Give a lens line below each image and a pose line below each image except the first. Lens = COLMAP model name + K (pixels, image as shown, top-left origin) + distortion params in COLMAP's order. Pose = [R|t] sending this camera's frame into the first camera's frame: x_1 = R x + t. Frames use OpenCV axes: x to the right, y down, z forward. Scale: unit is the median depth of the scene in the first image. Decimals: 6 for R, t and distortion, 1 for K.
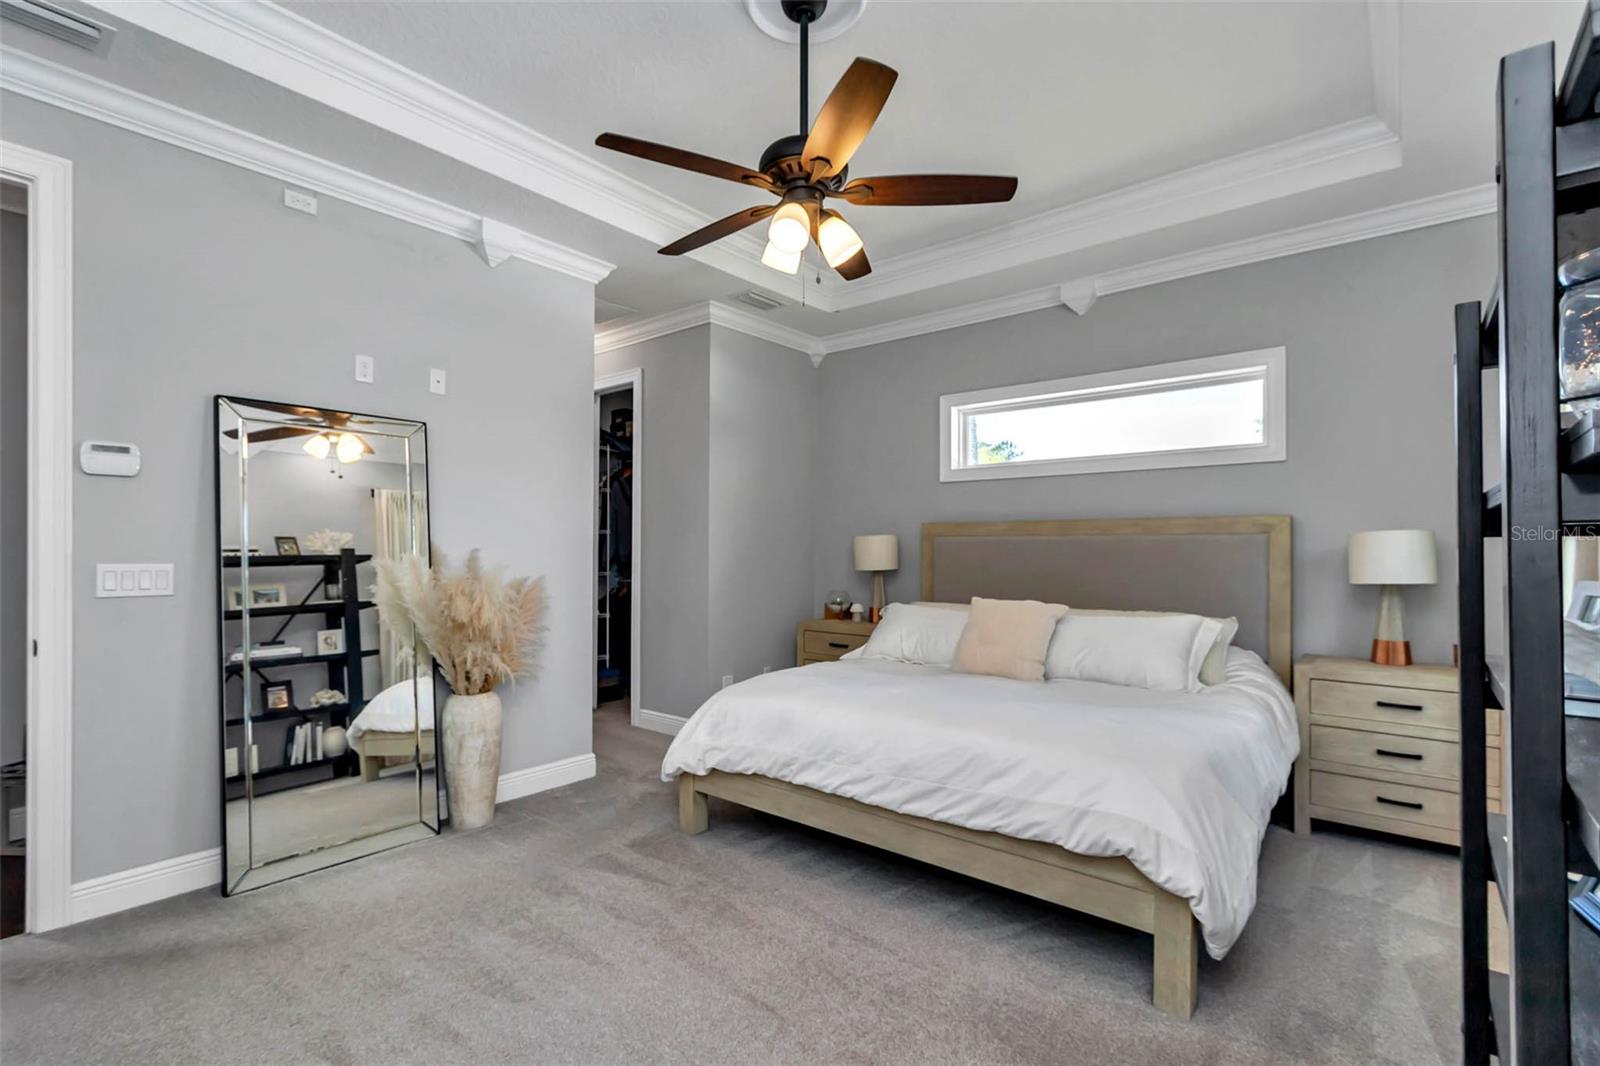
lens RADIAL K [[728.5, 0, 788.4], [0, 728.5, 546.8], [0, 0, 1]] dist [0.002038, -0.000755]
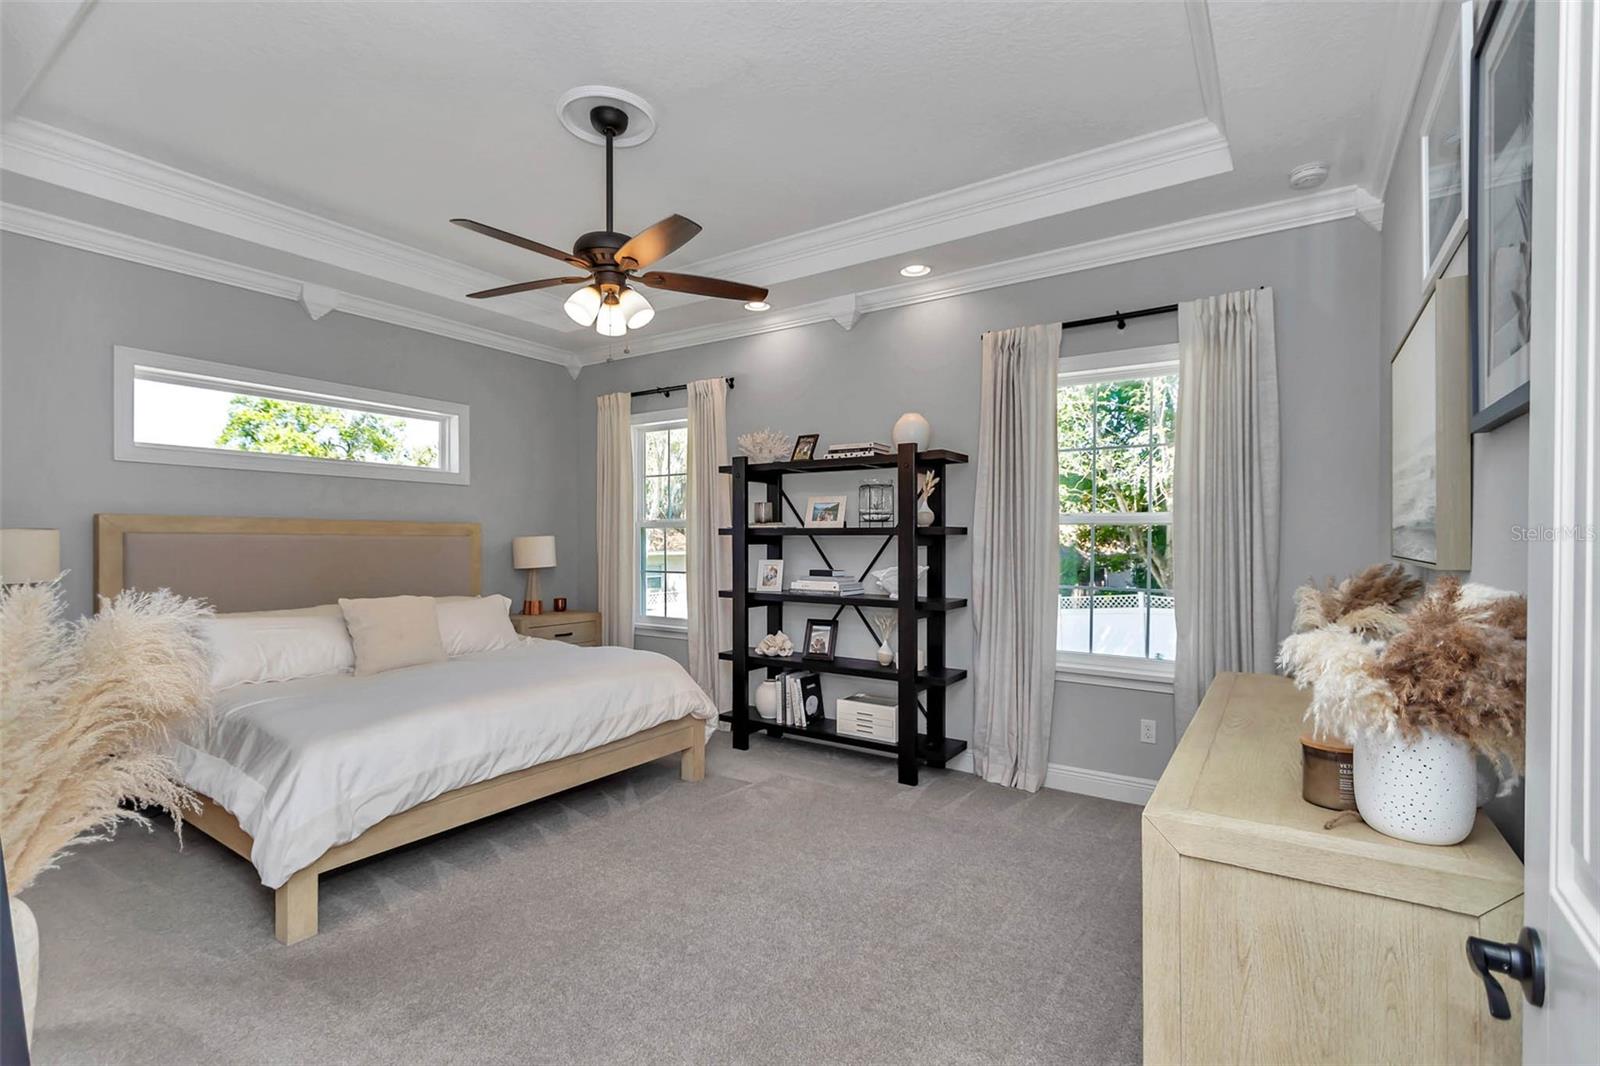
lens RADIAL K [[728.5, 0, 788.8], [0, 728.5, 536.7], [0, 0, 1]] dist [0.002038, -0.000755]
pose [[-0.080600, 0.003383, 0.996741, -0.799645], [-0.003818, 0.999986, -0.003702, -0.013301], [-0.996739, -0.004103, -0.080586, 0.497082]]
